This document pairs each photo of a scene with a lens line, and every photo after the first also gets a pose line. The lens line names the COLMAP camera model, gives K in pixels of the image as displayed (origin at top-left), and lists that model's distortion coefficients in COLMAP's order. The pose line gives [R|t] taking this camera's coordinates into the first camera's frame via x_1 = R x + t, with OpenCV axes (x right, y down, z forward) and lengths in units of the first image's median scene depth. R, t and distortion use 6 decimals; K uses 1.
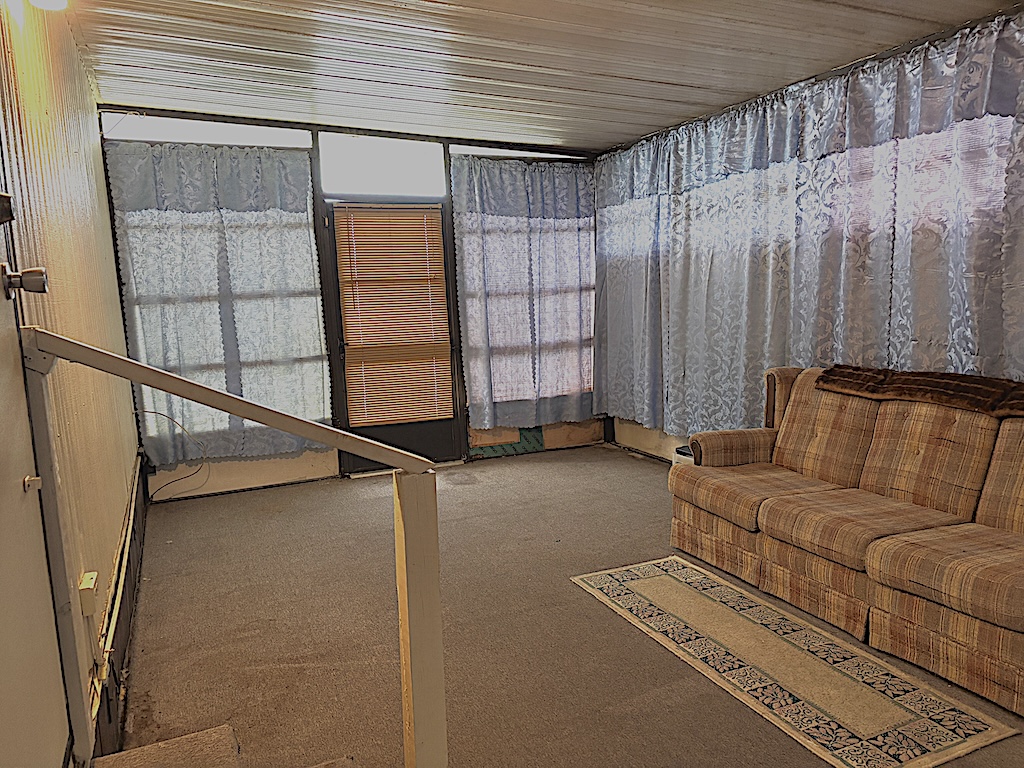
lens RADIAL K [[766.0, 0, 505.0], [0, 766.0, 385.2], [0, 0, 1]] dist [0.035717, -0.034859]
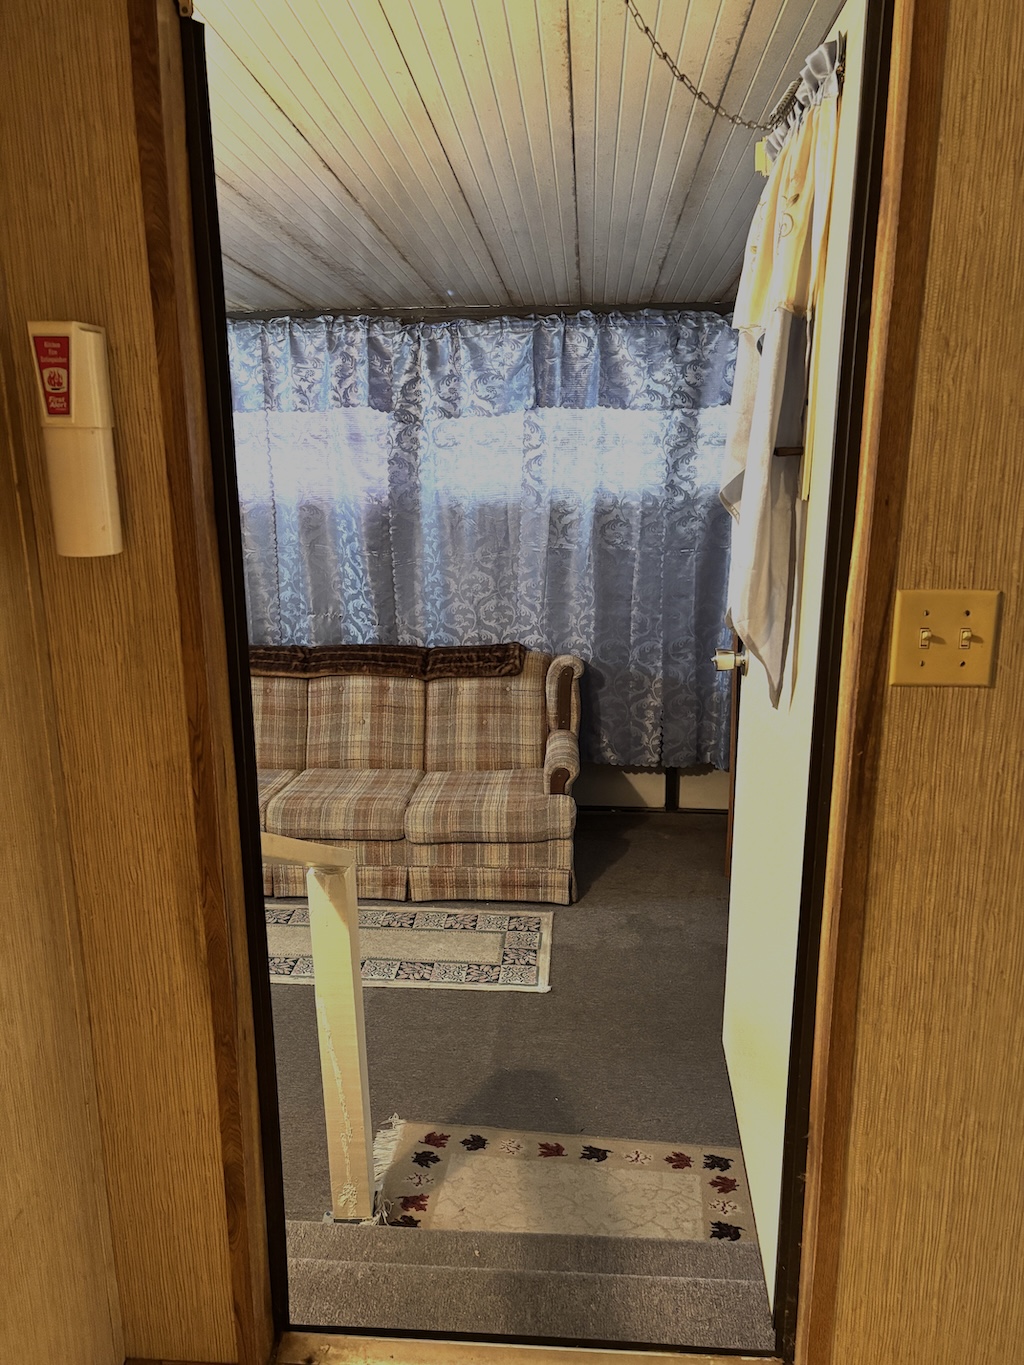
lens RADIAL K [[1021.1, 0, 505.1], [0, 1021.1, 682.3], [0, 0, 1]] dist [0.035717, -0.034859]
pose [[0.459834, -0.168395, 0.871892, -0.630103], [0.100051, 0.985428, 0.137556, -0.148757], [-0.882351, 0.023981, 0.469981, 0.156562]]
